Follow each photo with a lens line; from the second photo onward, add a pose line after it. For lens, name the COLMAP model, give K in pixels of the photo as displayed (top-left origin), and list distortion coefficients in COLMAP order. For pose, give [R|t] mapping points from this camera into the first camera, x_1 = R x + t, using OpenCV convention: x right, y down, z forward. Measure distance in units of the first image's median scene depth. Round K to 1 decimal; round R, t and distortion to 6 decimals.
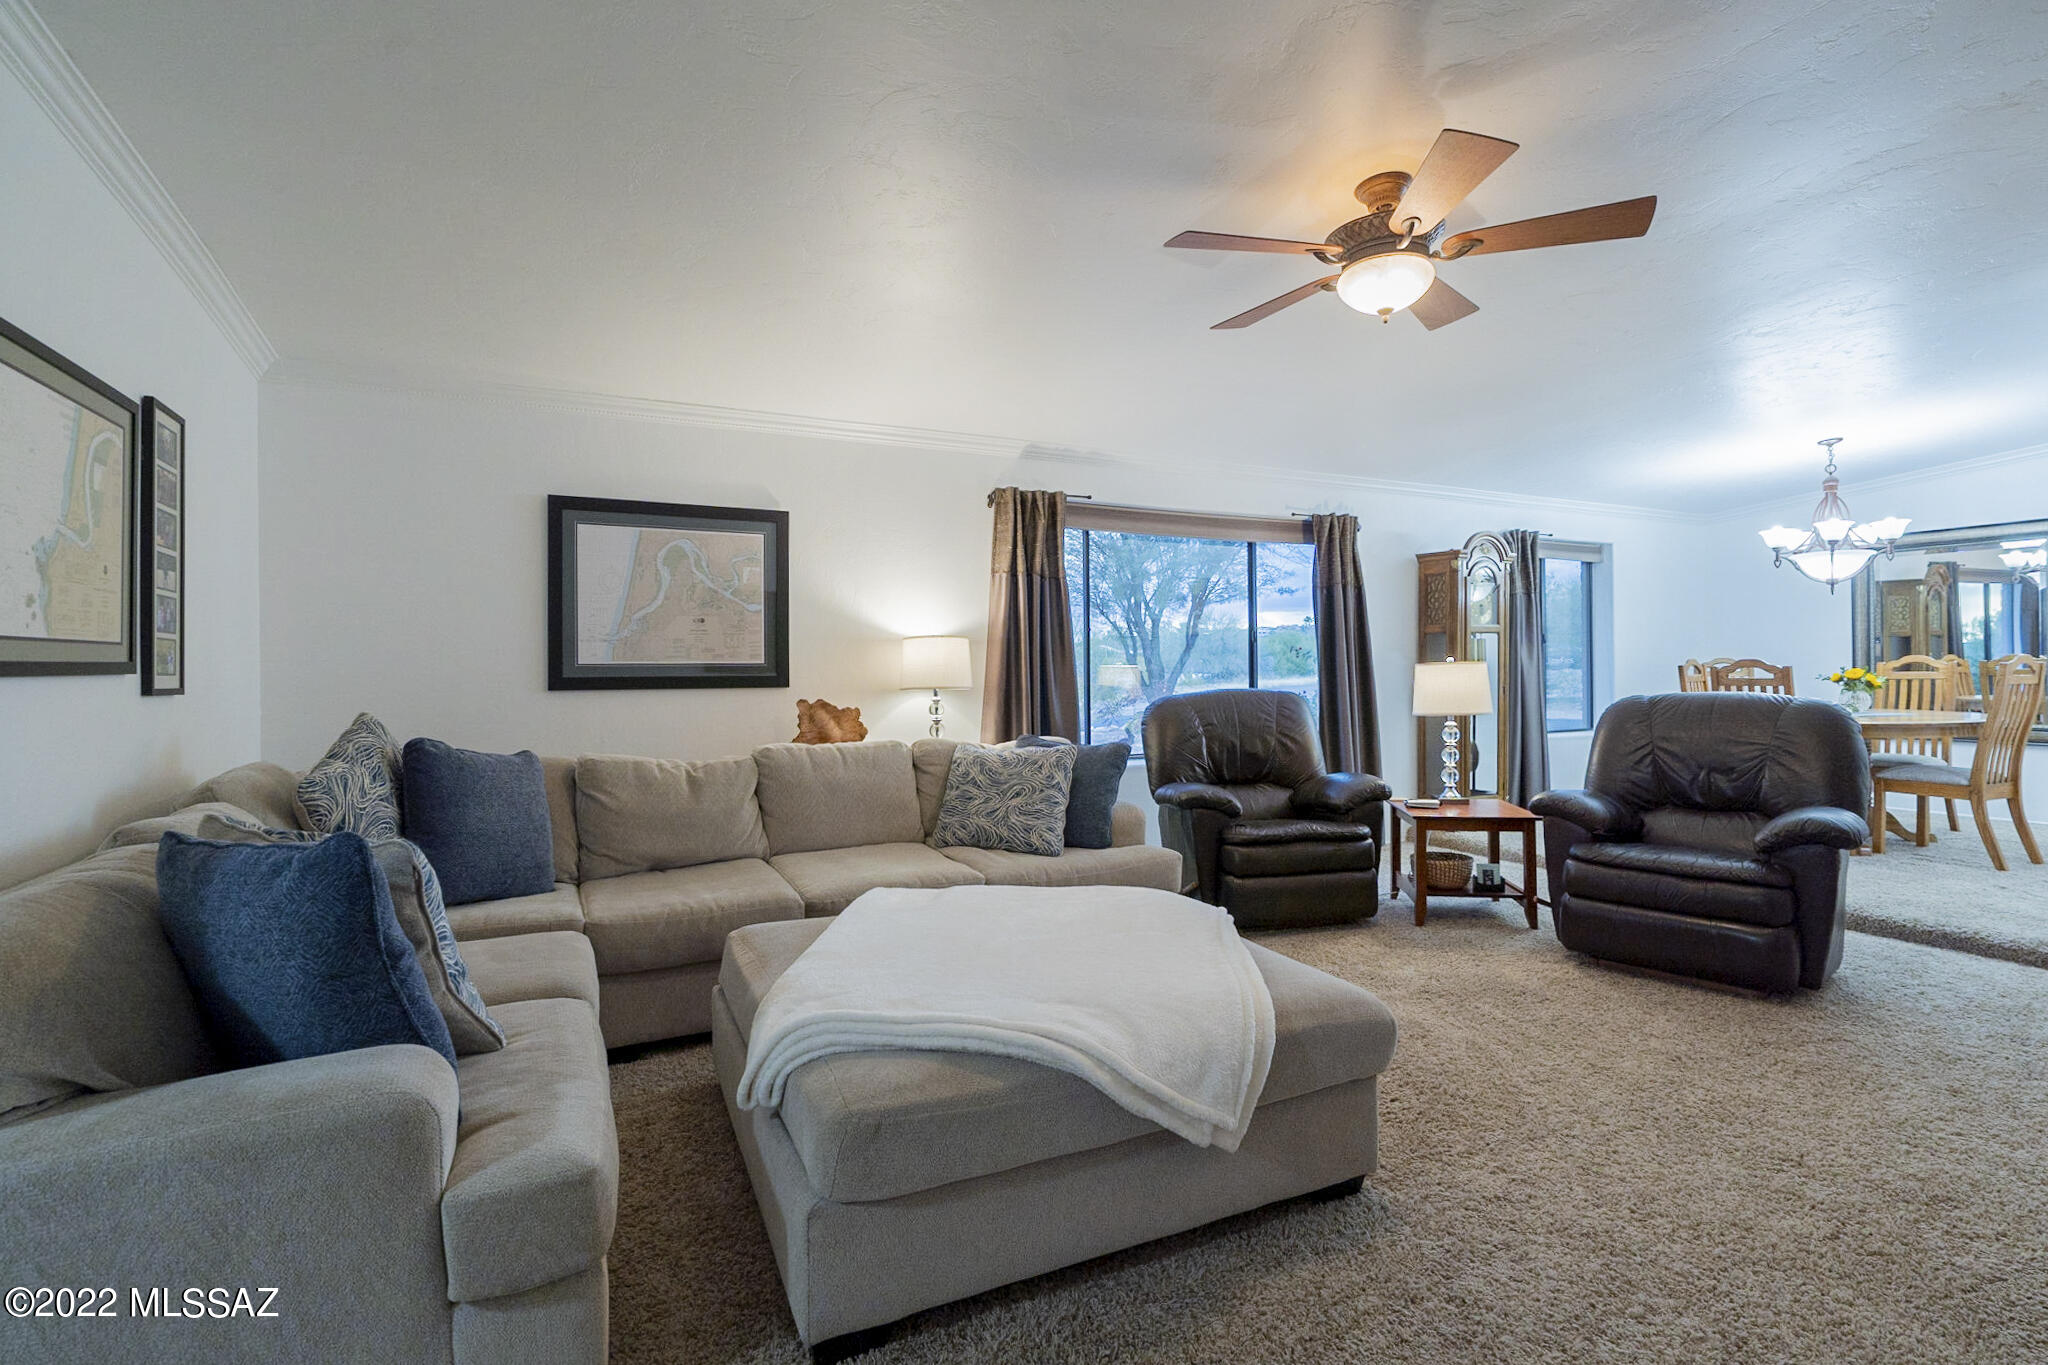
lens RADIAL K [[951.7, 0, 1027.3], [0, 951.7, 665.5], [0, 0, 1]] dist [-0.003577, 0.000304]
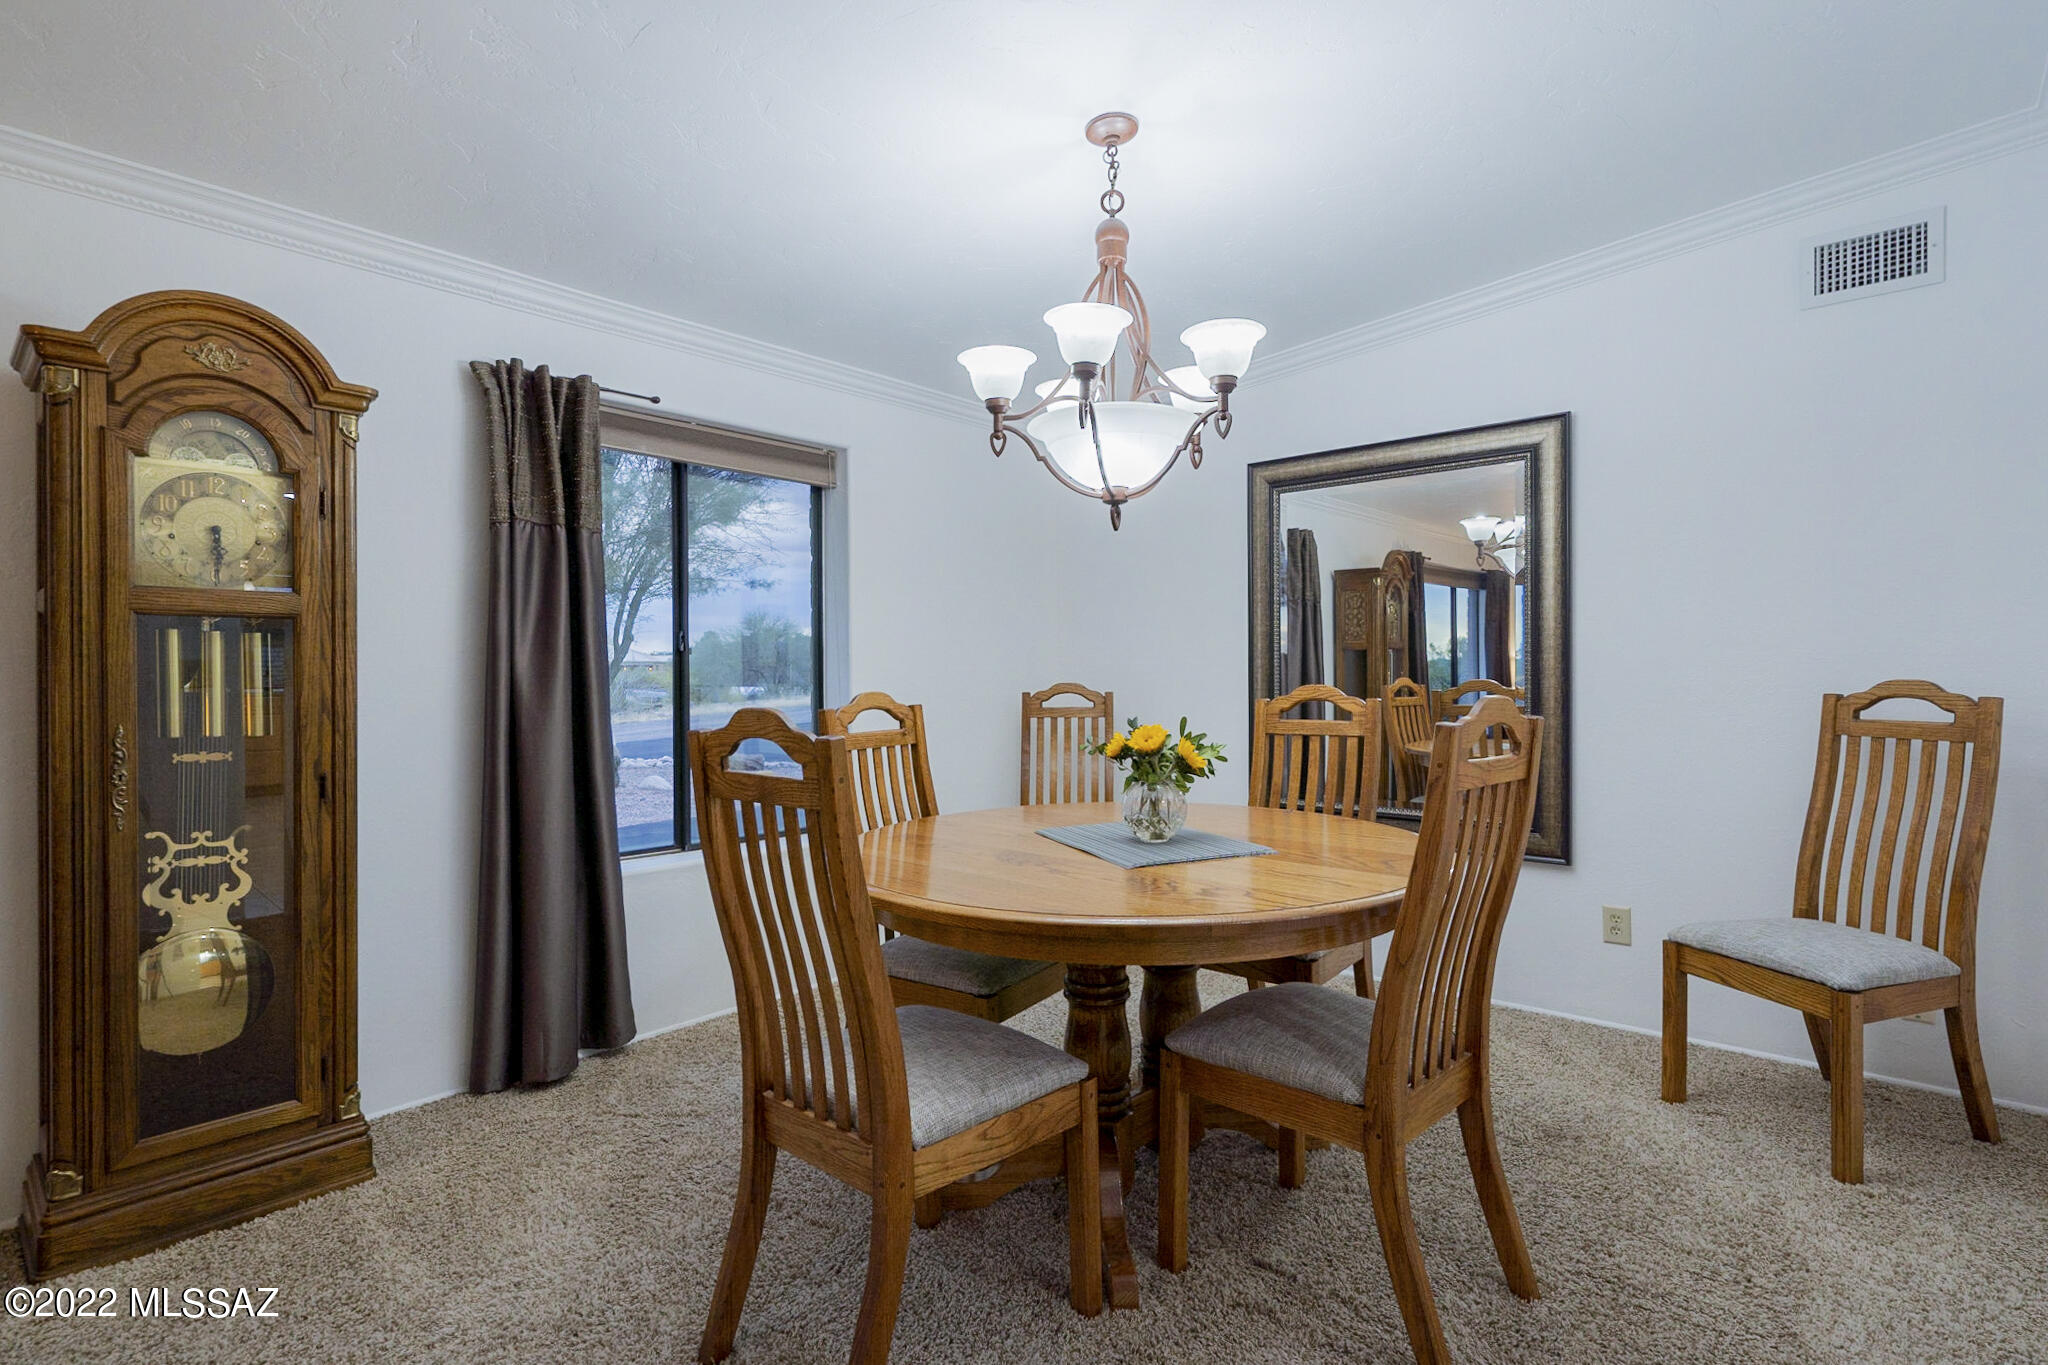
lens RADIAL K [[1015.3, 0, 1030.4], [0, 1015.3, 677.3], [0, 0, 1]] dist [0.000994, 0.000210]
pose [[0.925681, 0.003160, 0.378291, 0.828924], [-0.003403, 0.999994, -0.000025, -0.018818], [-0.378289, -0.001264, 0.925687, 0.792672]]
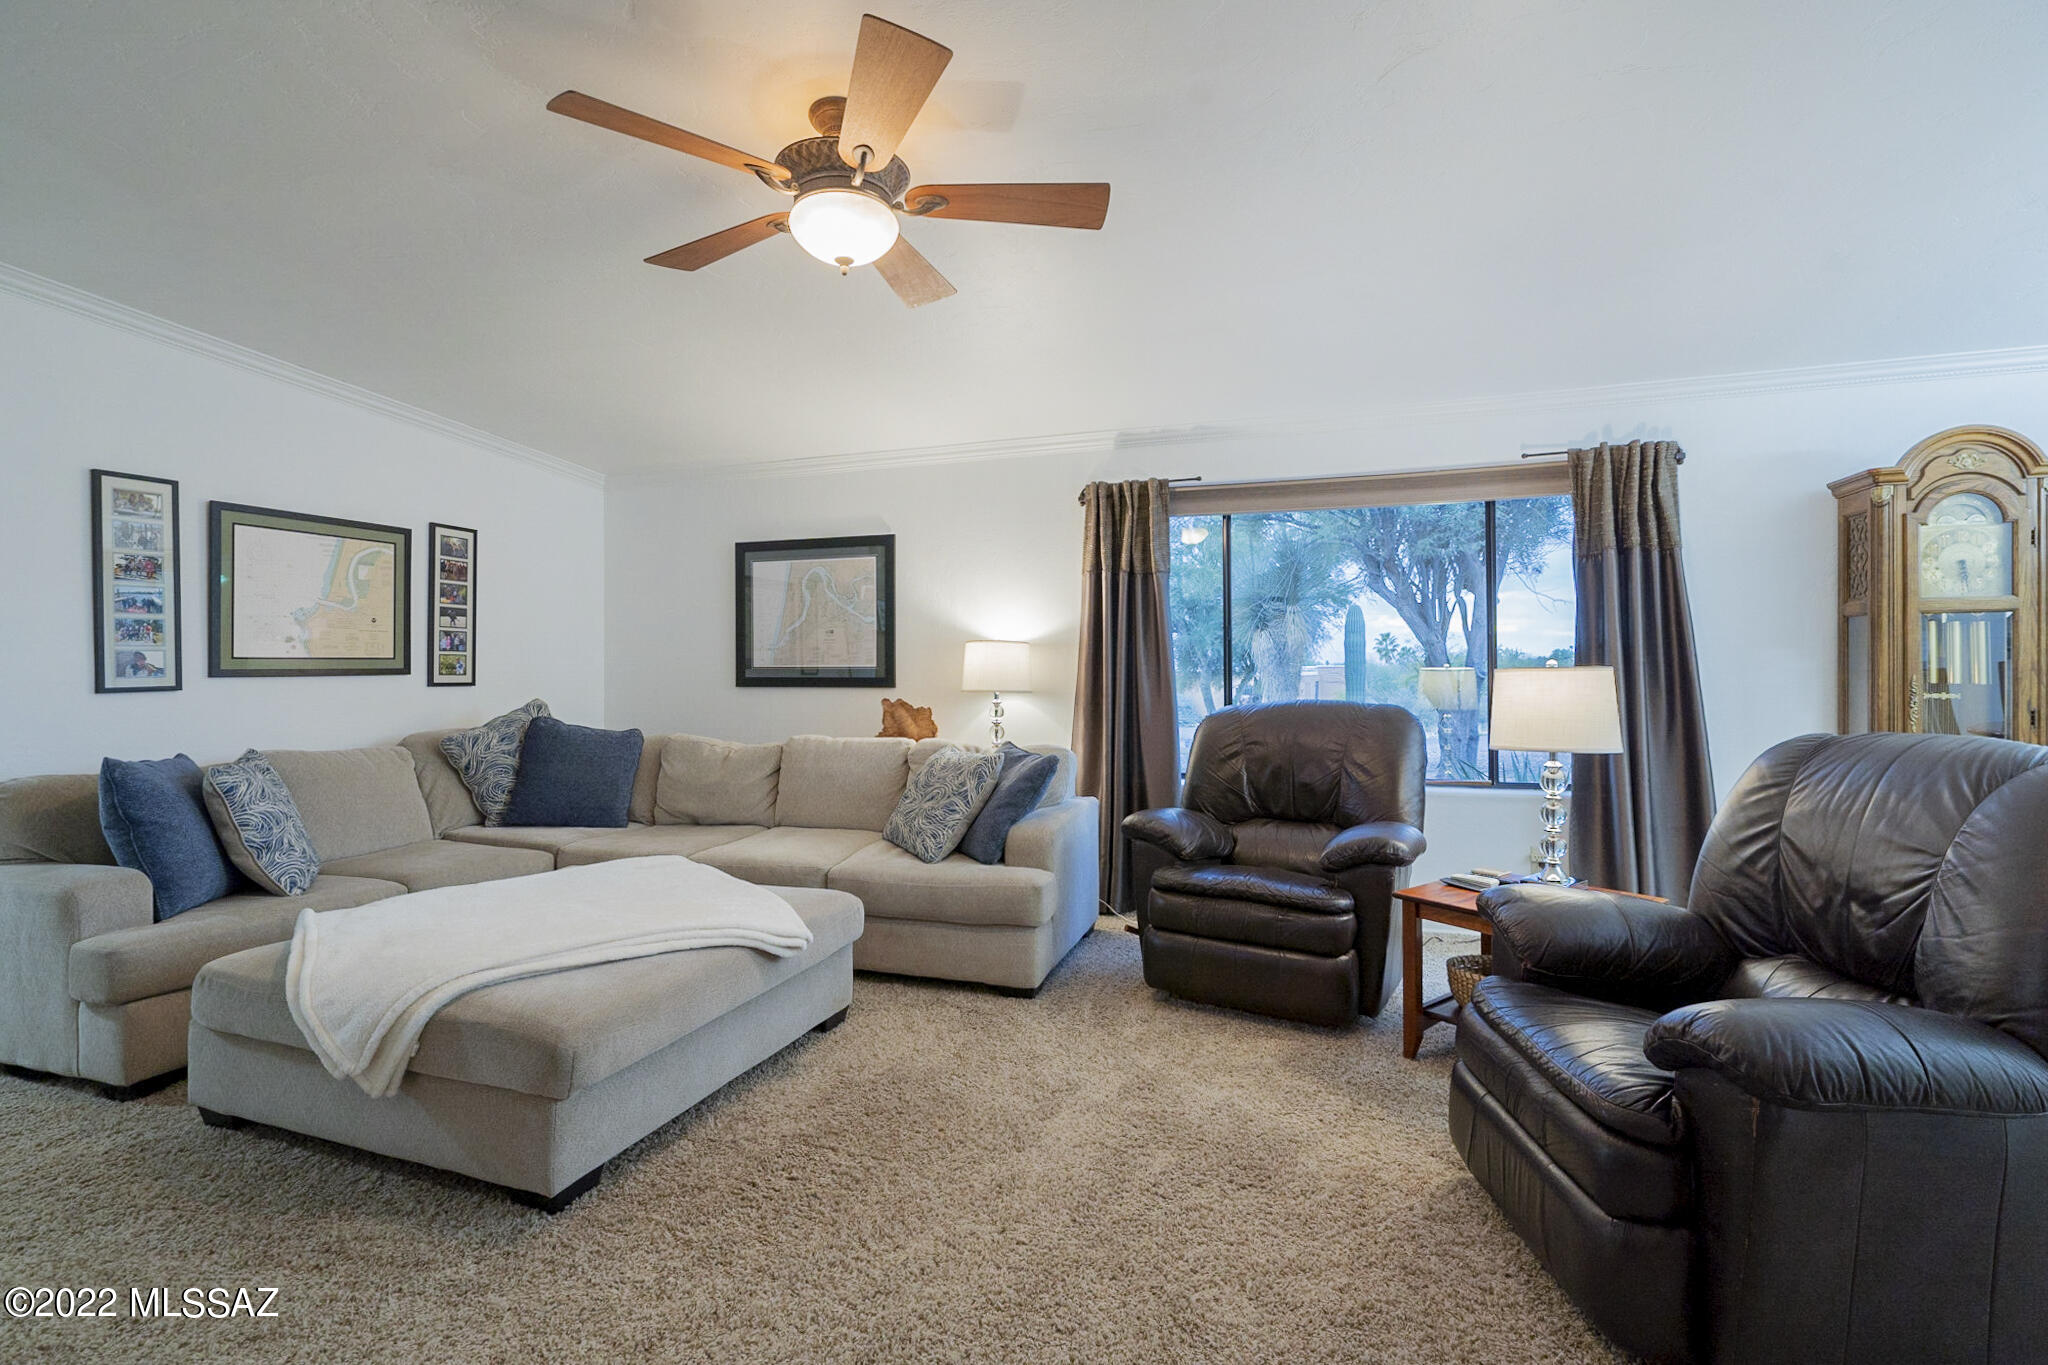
lens RADIAL K [[932.6, 0, 1022.7], [0, 932.6, 663.1], [0, 0, 1]] dist [-0.003957, -0.000400]
pose [[0.700911, -0.000234, -0.713249, 0.657583], [0.001243, 0.999999, 0.000893, -0.007392], [0.713248, -0.001512, 0.700910, 0.321485]]
